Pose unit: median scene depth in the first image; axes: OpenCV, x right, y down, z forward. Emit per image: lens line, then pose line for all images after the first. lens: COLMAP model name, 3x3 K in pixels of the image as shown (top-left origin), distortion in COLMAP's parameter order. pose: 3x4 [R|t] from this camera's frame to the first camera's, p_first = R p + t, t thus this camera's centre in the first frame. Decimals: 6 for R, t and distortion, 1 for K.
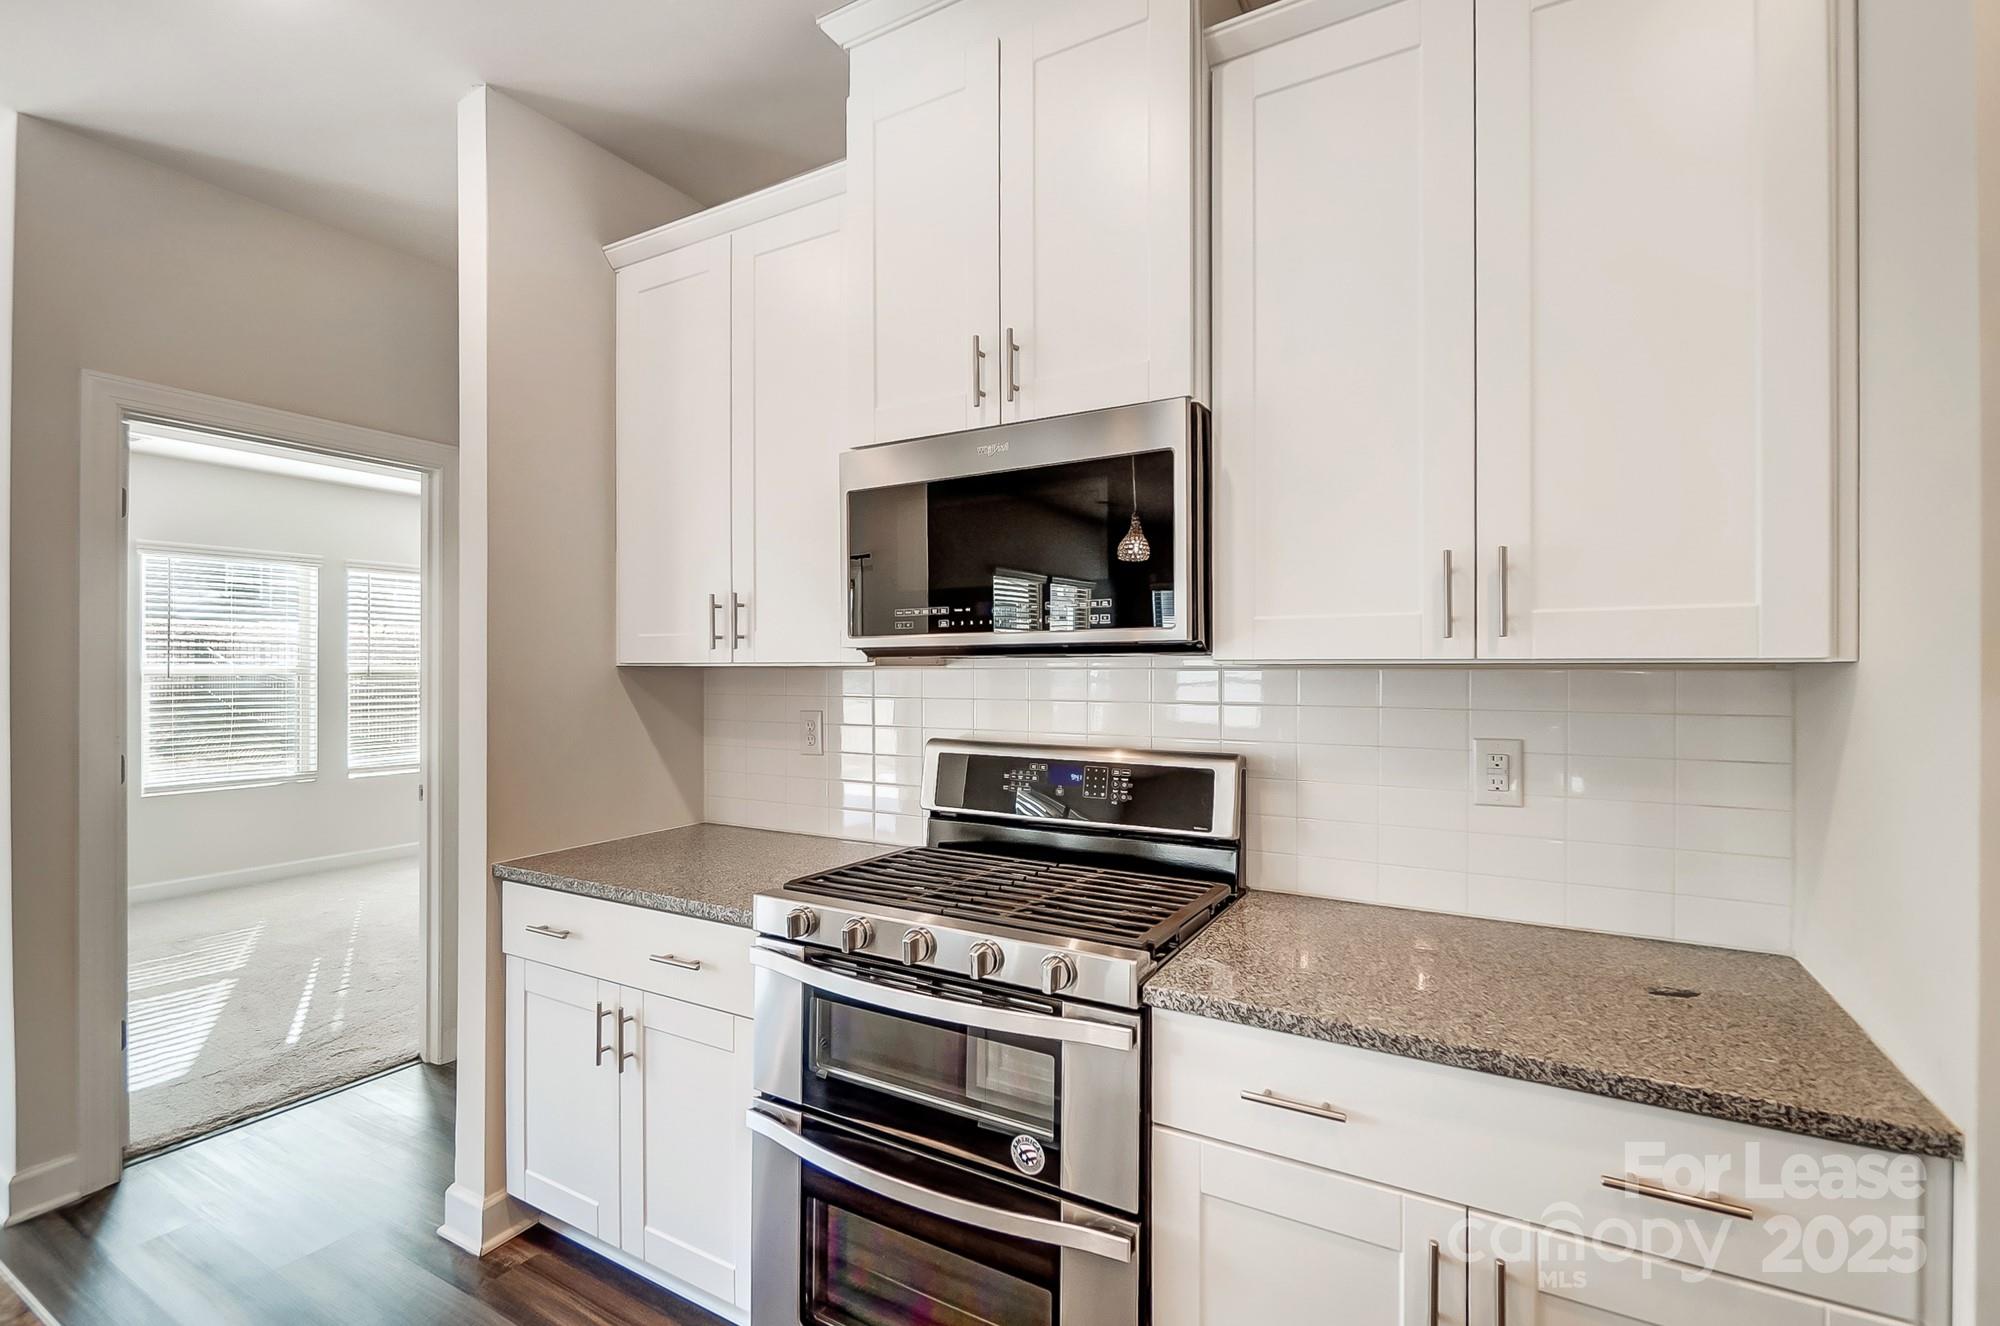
lens RADIAL K [[903.3, 0, 1001.8], [0, 903.3, 668.6], [0, 0, 1]] dist [-0.001832, -0.000894]
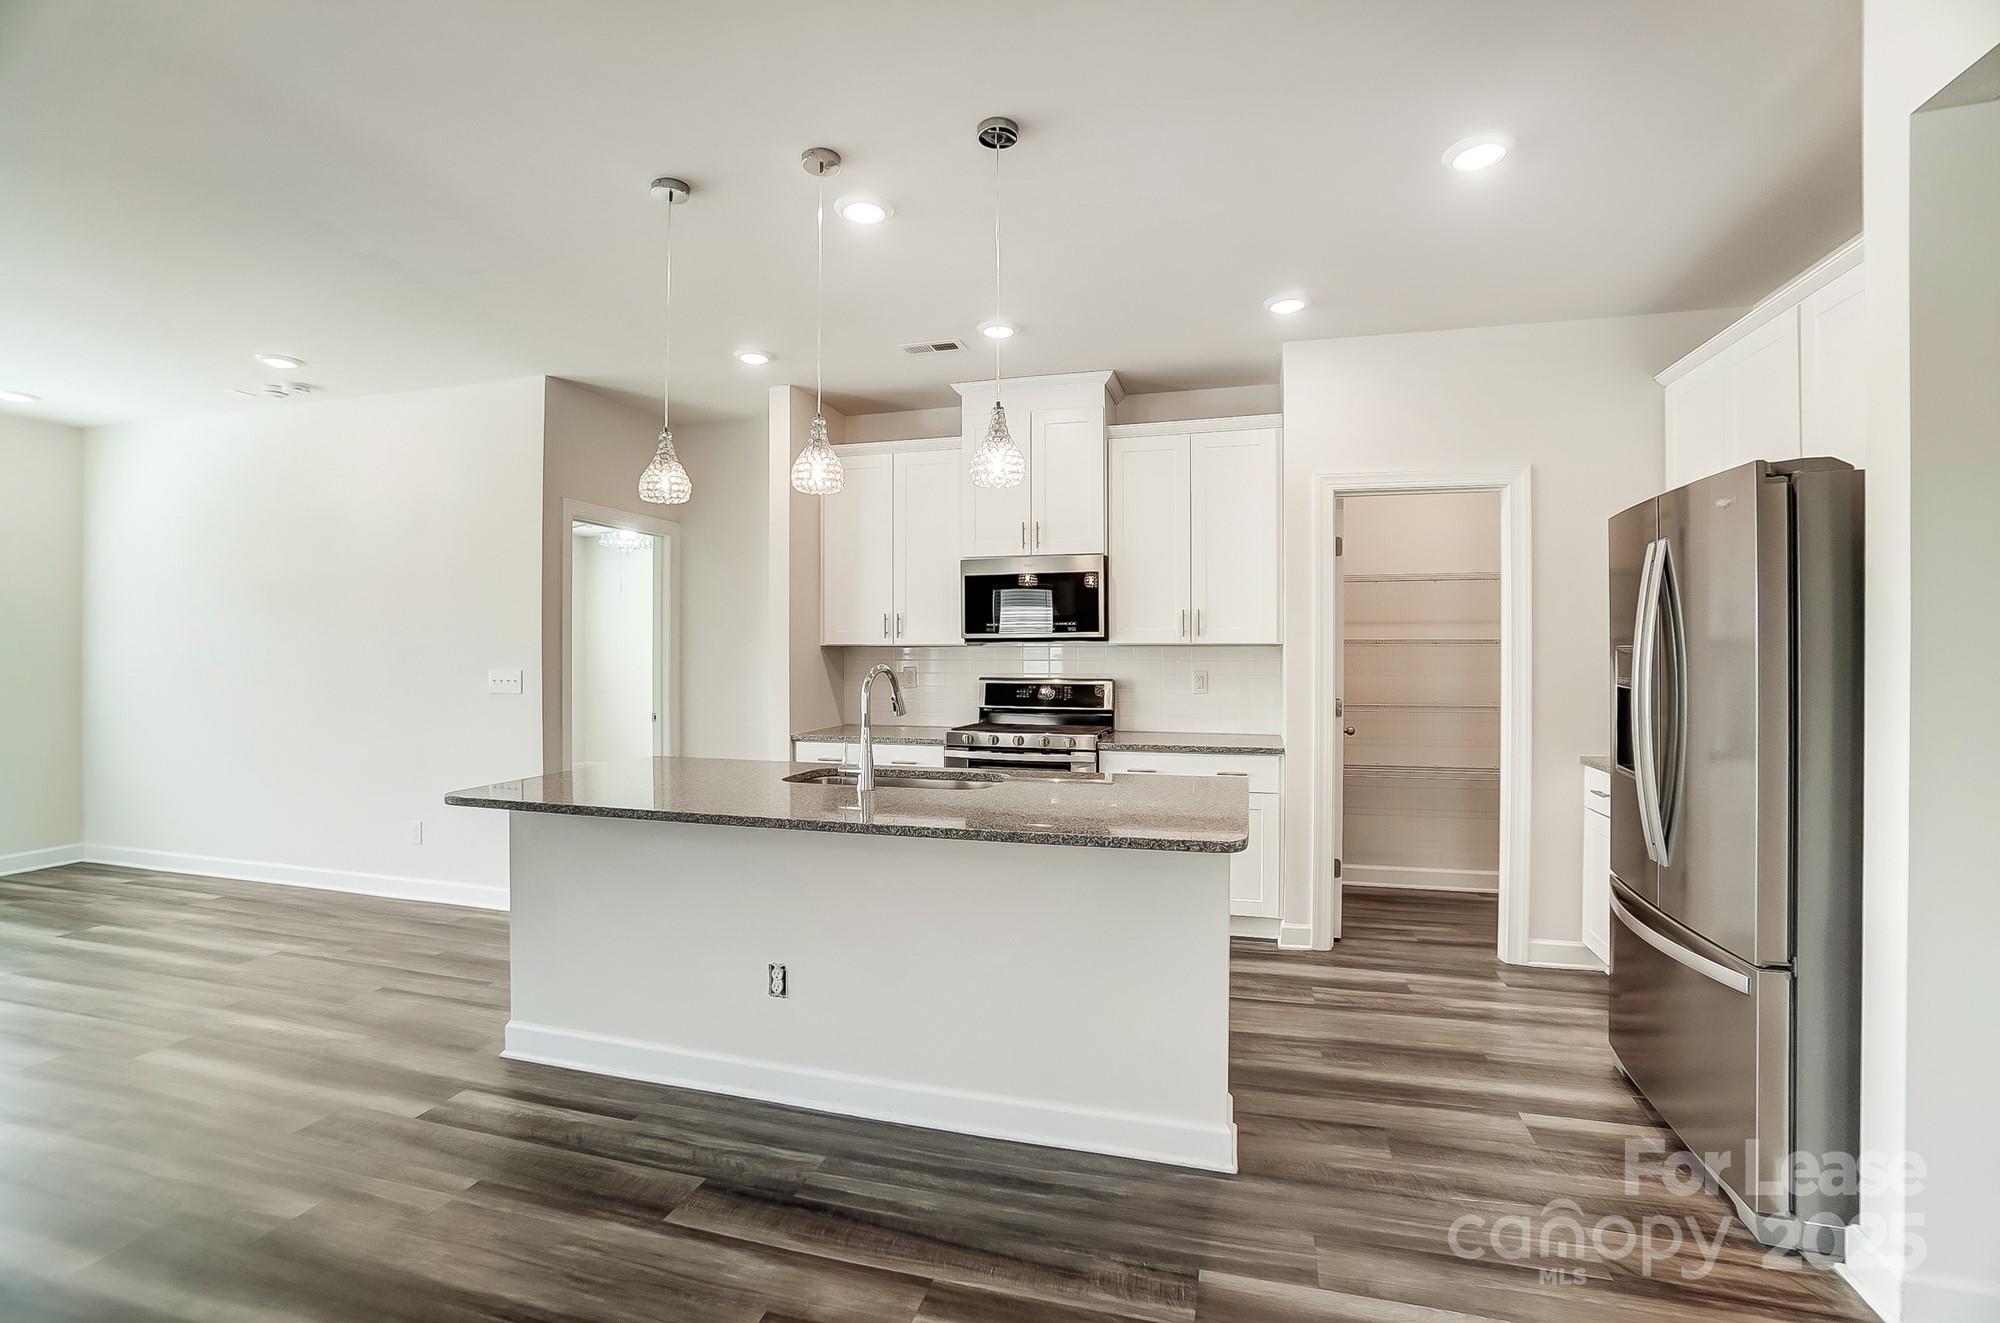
lens RADIAL K [[882.3, 0, 1000.0], [0, 882.3, 661.5], [0, 0, 1]] dist [-0.027833, 0.000402]
pose [[0.967881, -0.002164, 0.251400, -0.716507], [0.000457, 0.999976, 0.006844, 0.025317], [-0.251409, -0.006510, 0.967859, -1.447652]]
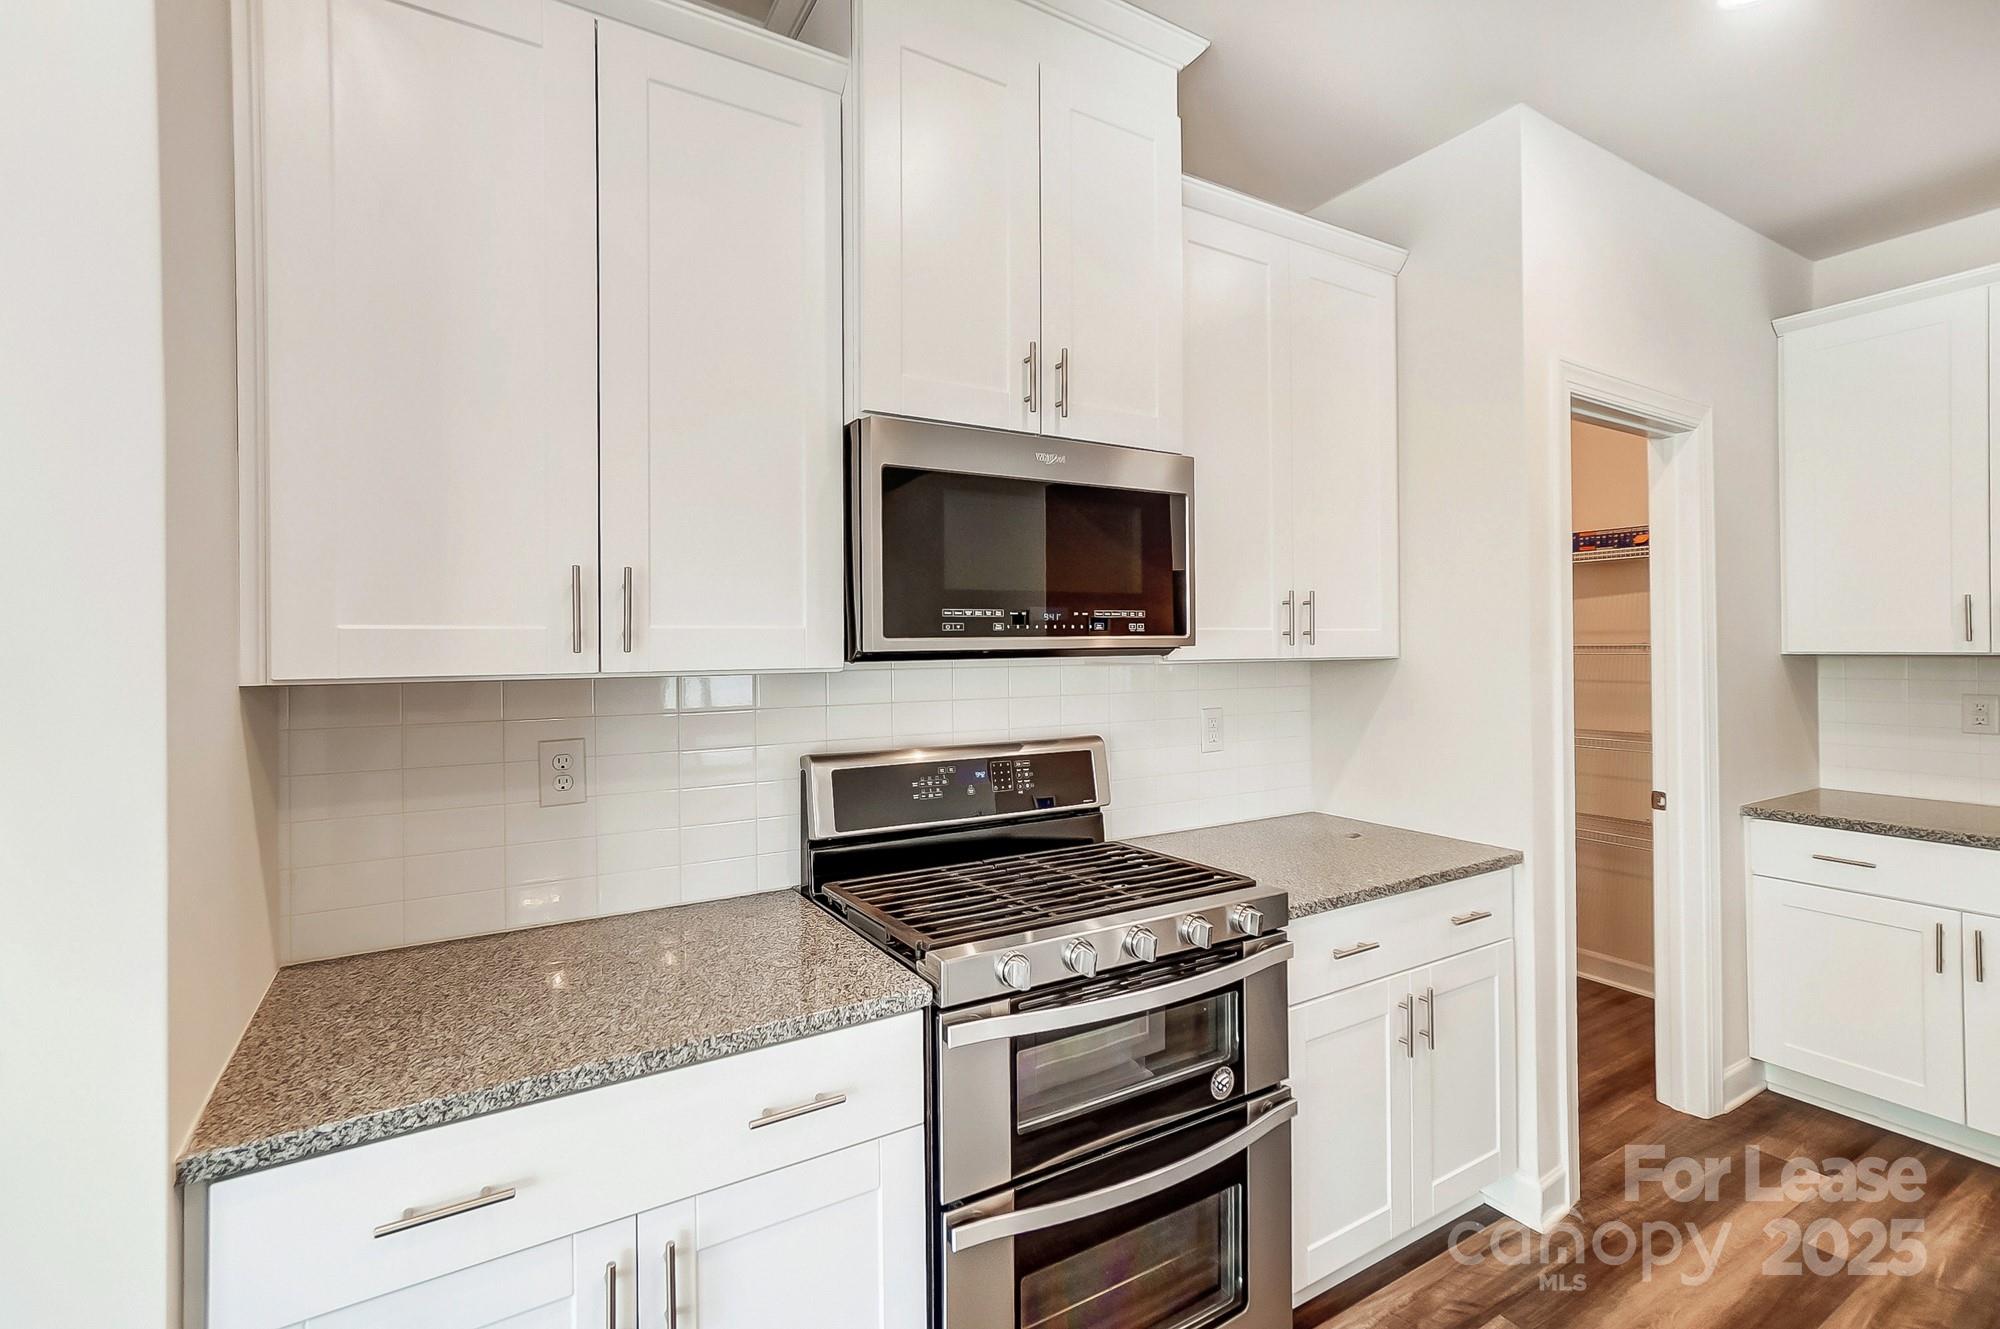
lens RADIAL K [[900.7, 0, 997.9], [0, 900.7, 645.3], [0, 0, 1]] dist [-0.007721, 0.000055]
pose [[0.483598, -0.002472, 0.875287, -0.884946], [0.010416, 0.999941, -0.002931, -0.026733], [-0.875228, 0.010535, 0.483596, 0.527986]]
